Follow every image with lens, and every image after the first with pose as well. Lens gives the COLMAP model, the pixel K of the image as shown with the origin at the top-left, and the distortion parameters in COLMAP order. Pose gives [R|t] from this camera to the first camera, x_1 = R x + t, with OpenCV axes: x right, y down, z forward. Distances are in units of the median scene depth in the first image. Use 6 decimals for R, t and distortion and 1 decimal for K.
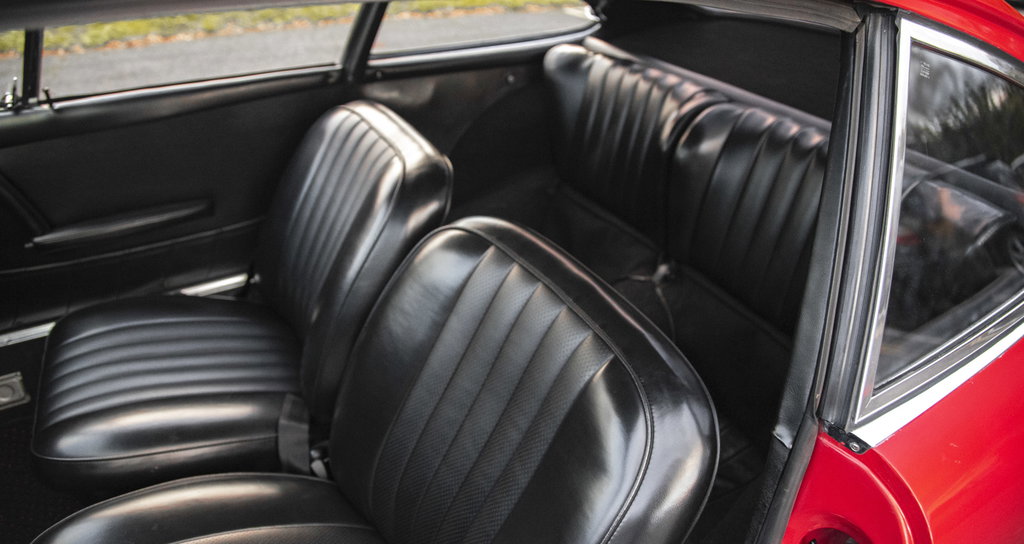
lens RADIAL K [[692.0, 0, 517.2], [0, 692.0, 255.0], [0, 0, 1]] dist [-0.122649, 0.072428]
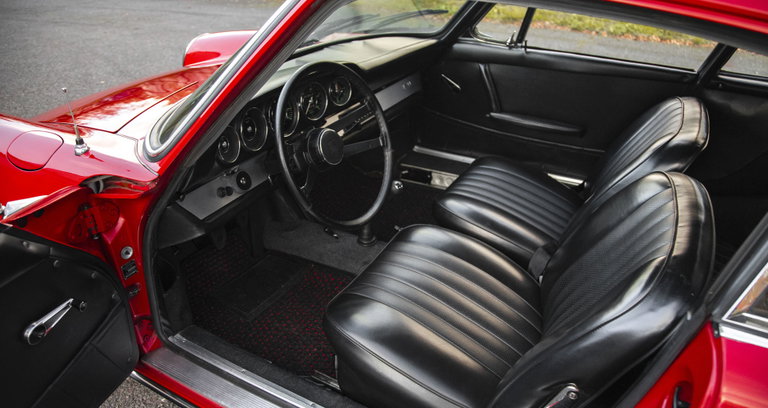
lens RADIAL K [[519.0, 0, 387.9], [0, 519.0, 191.2], [0, 0, 1]] dist [-0.122649, 0.072428]
pose [[0.544075, 0.397269, -0.739027, 0.303373], [-0.412144, 0.893756, 0.177022, 0.037604], [0.730835, 0.208272, 0.650002, -0.139313]]
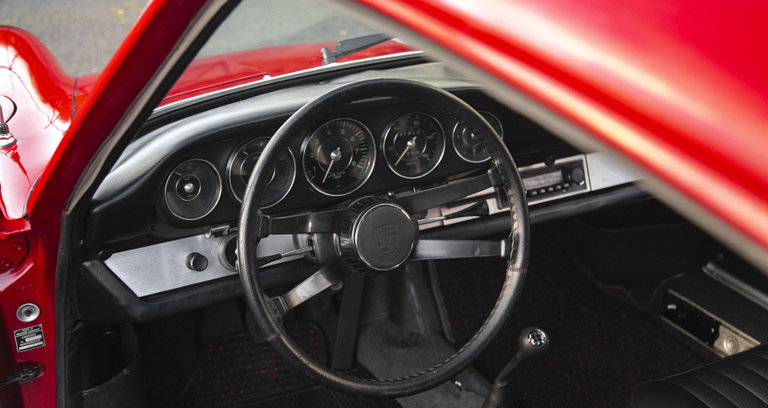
lens RADIAL K [[845.9, 0, 392.1], [0, 845.9, 202.3], [0, 0, 1]] dist [0.042136, 0.007395]
pose [[0.008591, 0.434013, -0.900866, 0.259853], [-0.507371, 0.778212, 0.370083, -0.158518], [0.861685, 0.453894, 0.226892, 0.172401]]
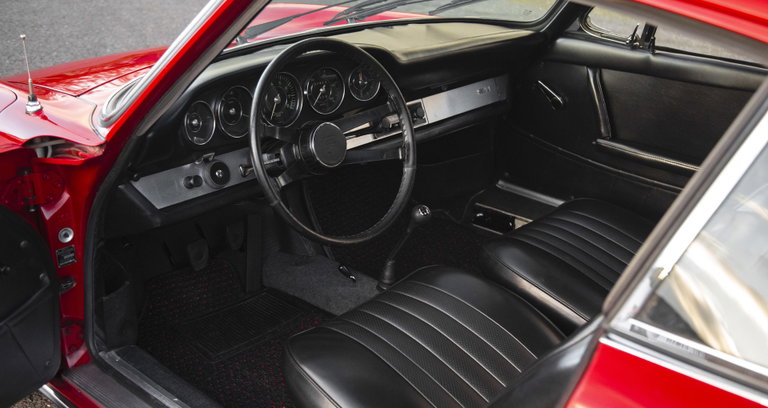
lens RADIAL K [[845.9, 0, 392.1], [0, 845.9, 202.3], [0, 0, 1]] dist [0.042136, 0.007395]
pose [[0.333037, 0.378125, -0.863775, 0.650864], [-0.486030, 0.853837, 0.186381, -0.028864], [0.807999, 0.357749, 0.468139, -0.099123]]
